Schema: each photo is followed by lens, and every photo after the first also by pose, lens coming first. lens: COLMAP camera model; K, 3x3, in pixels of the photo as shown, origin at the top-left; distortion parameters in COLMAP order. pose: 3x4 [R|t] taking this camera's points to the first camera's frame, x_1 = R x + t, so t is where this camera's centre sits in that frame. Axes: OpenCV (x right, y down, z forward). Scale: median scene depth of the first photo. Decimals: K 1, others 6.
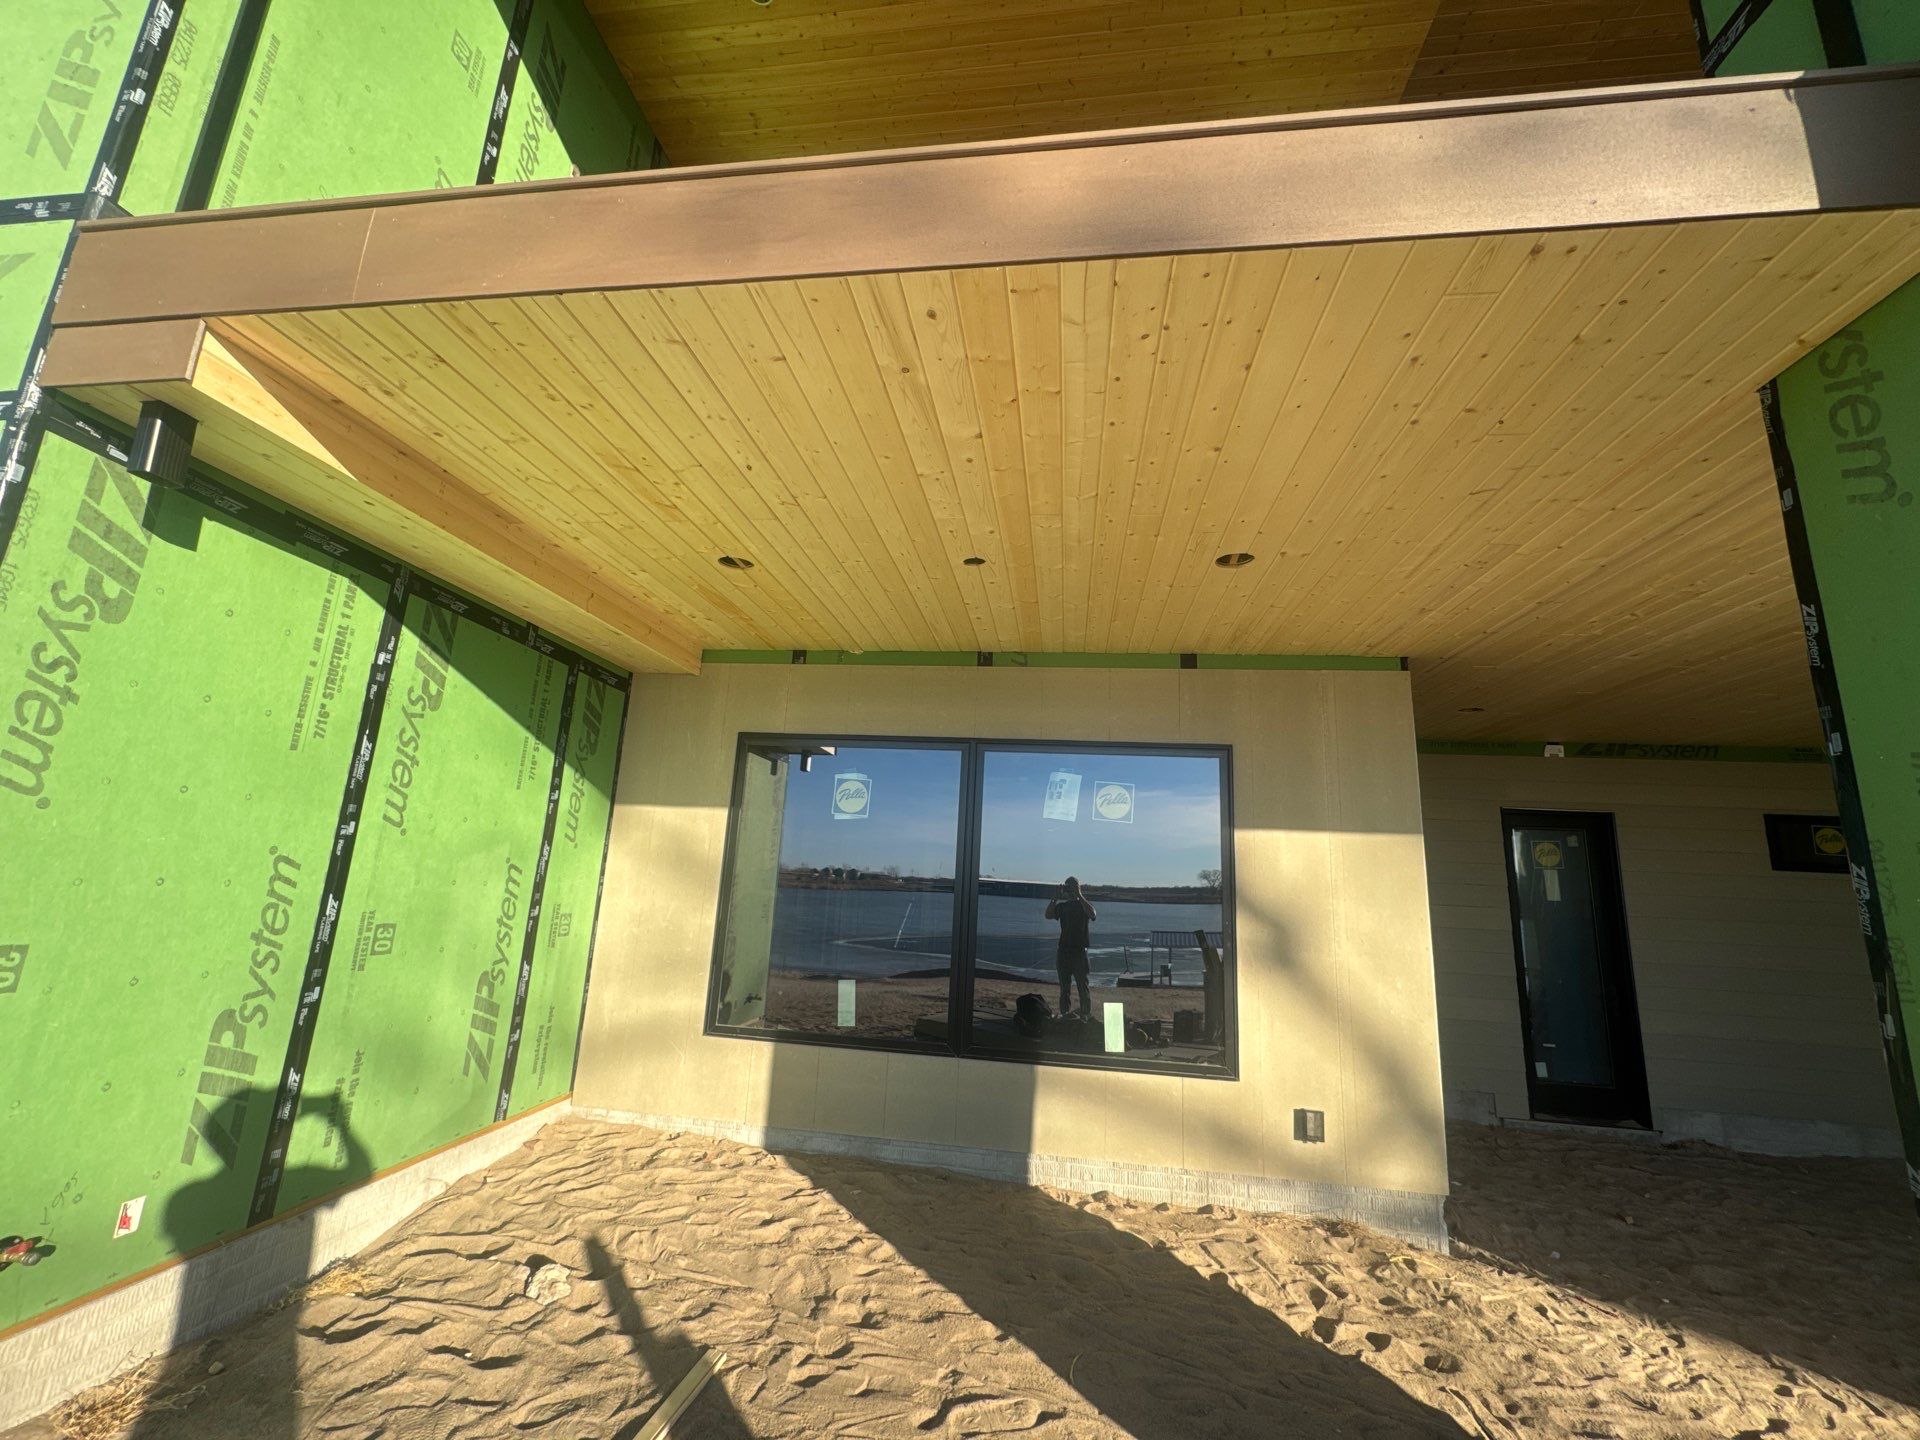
lens RADIAL K [[768.1, 0, 957.4], [0, 768.1, 725.3], [0, 0, 1]] dist [-0.001662, 0.000105]
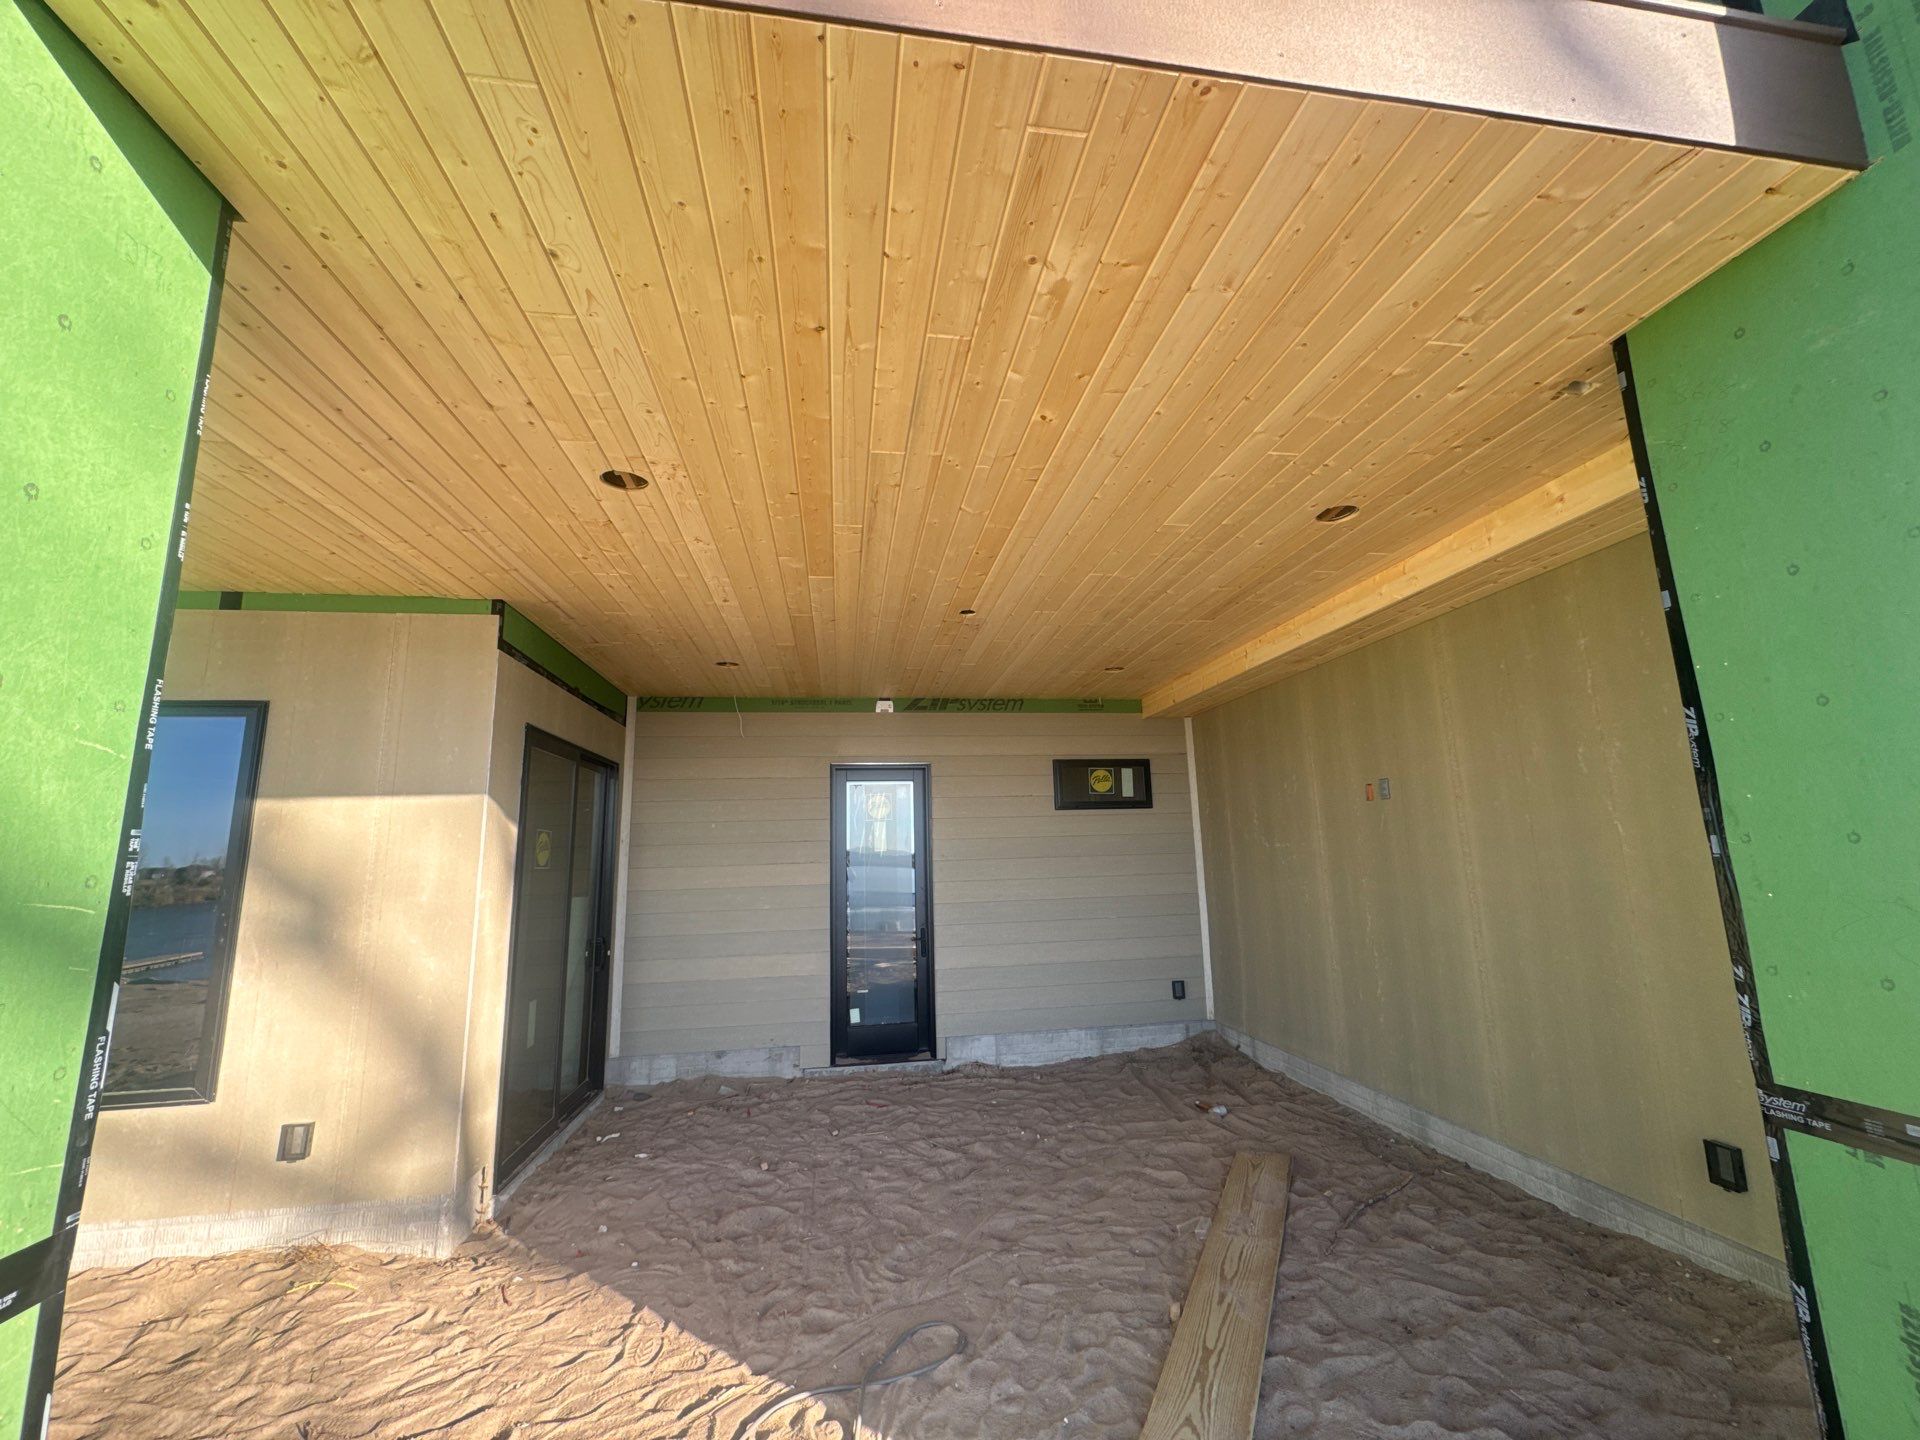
lens RADIAL K [[768.1, 0, 961.5], [0, 768.1, 725.3], [0, 0, 1]] dist [-0.001662, 0.000105]
pose [[0.954342, -0.025382, 0.297637, 0.867584], [0.015745, 0.999273, 0.034732, 0.037264], [-0.298302, -0.028460, 0.954047, -0.022143]]
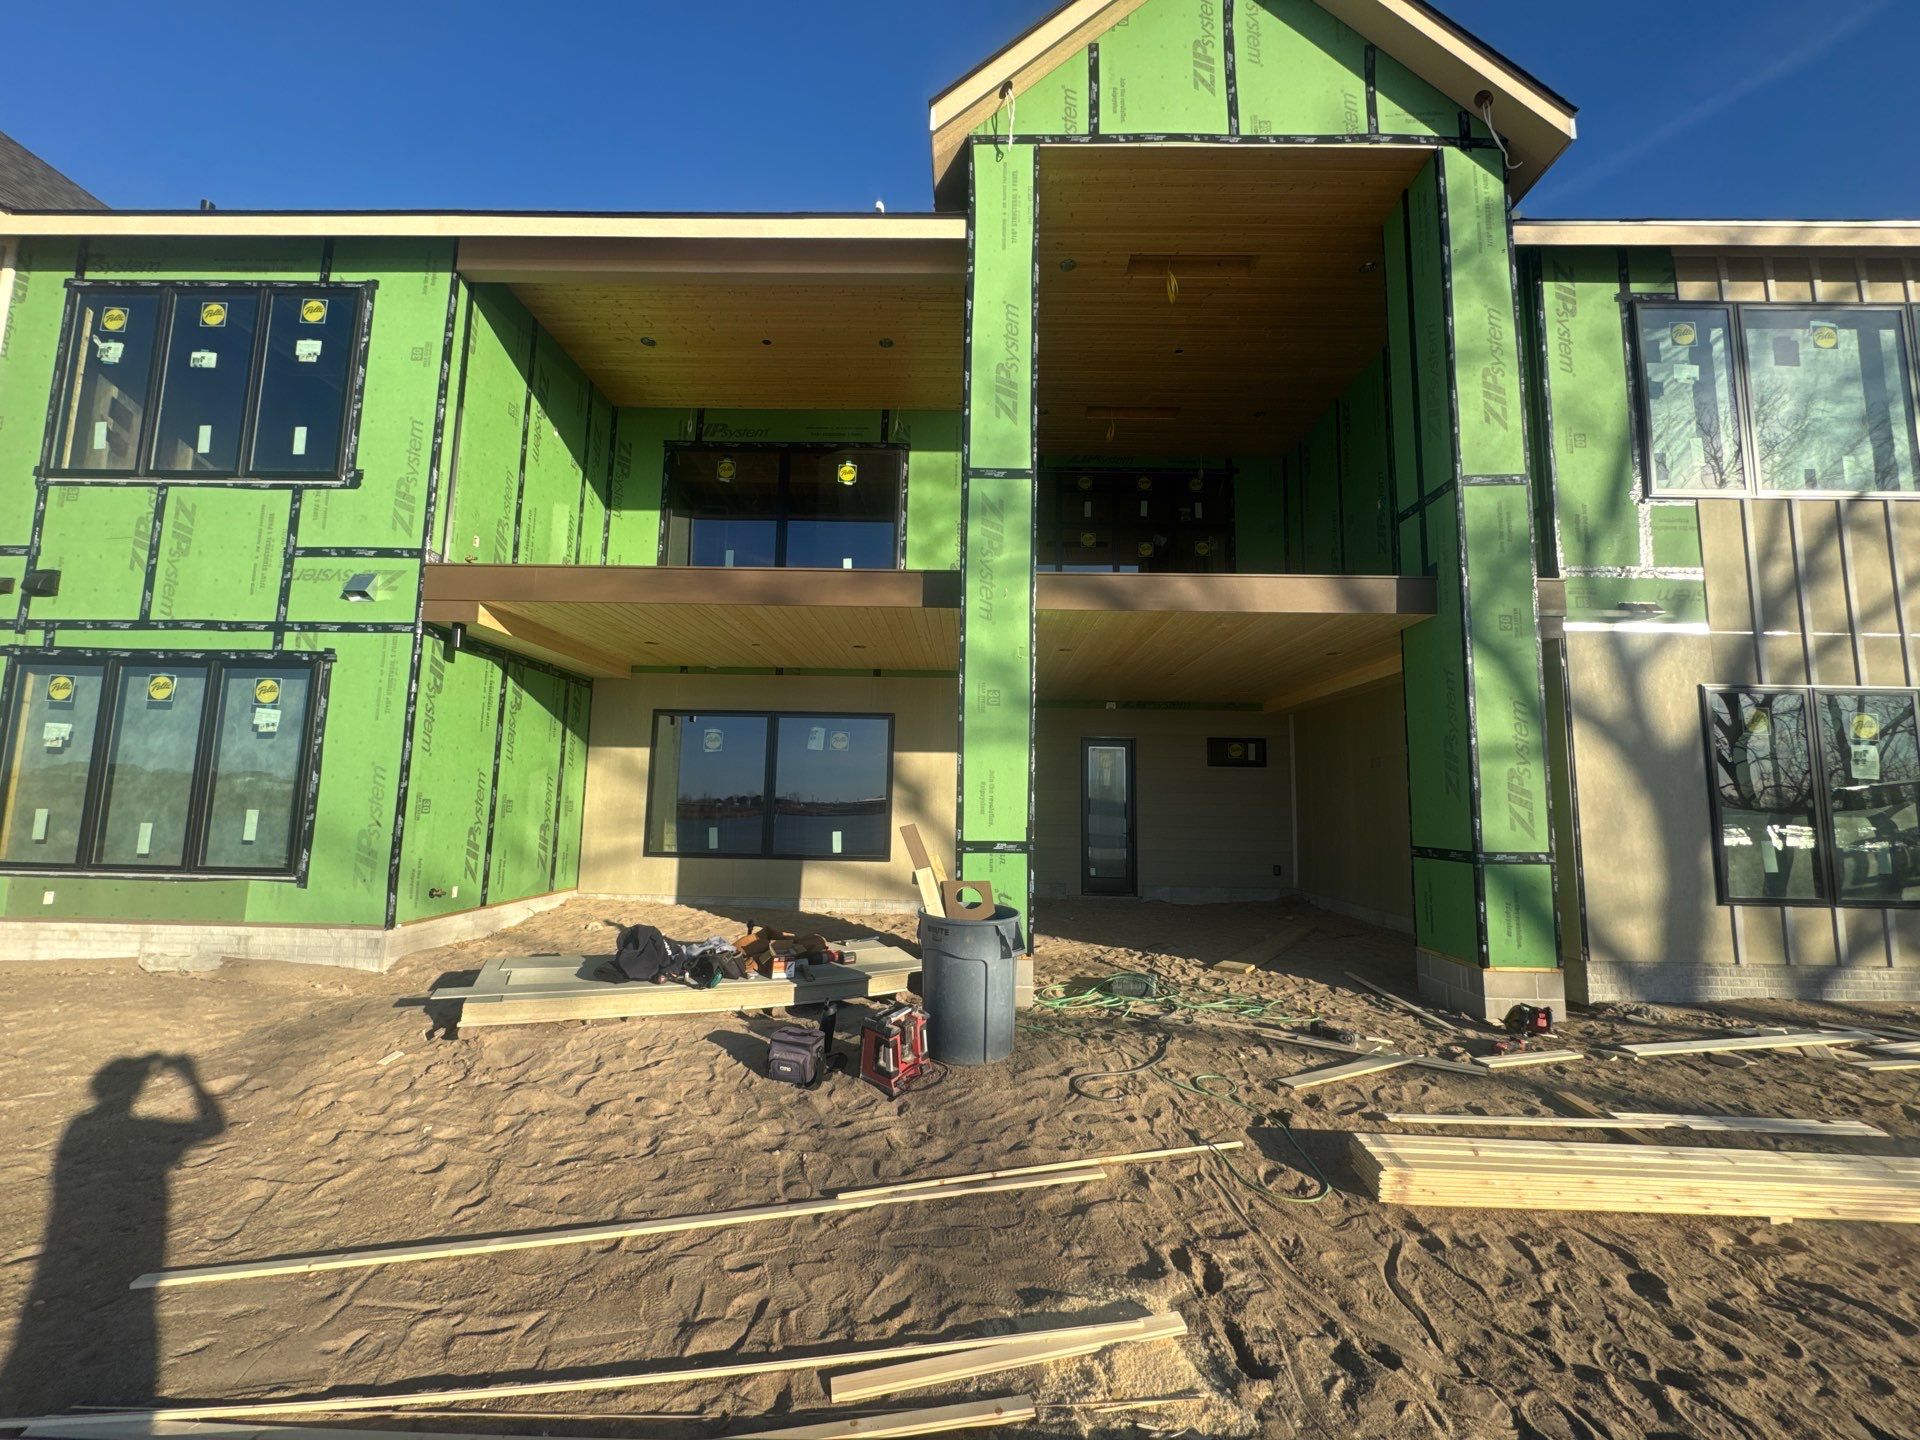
lens RADIAL K [[768.1, 0, 959.8], [0, 768.1, 725.1], [0, 0, 1]] dist [-0.001662, 0.000105]
pose [[0.992018, -0.018929, 0.124671, 0.283518], [0.006679, 0.995169, 0.097953, -0.157084], [-0.125922, -0.096338, 0.987351, -1.194525]]
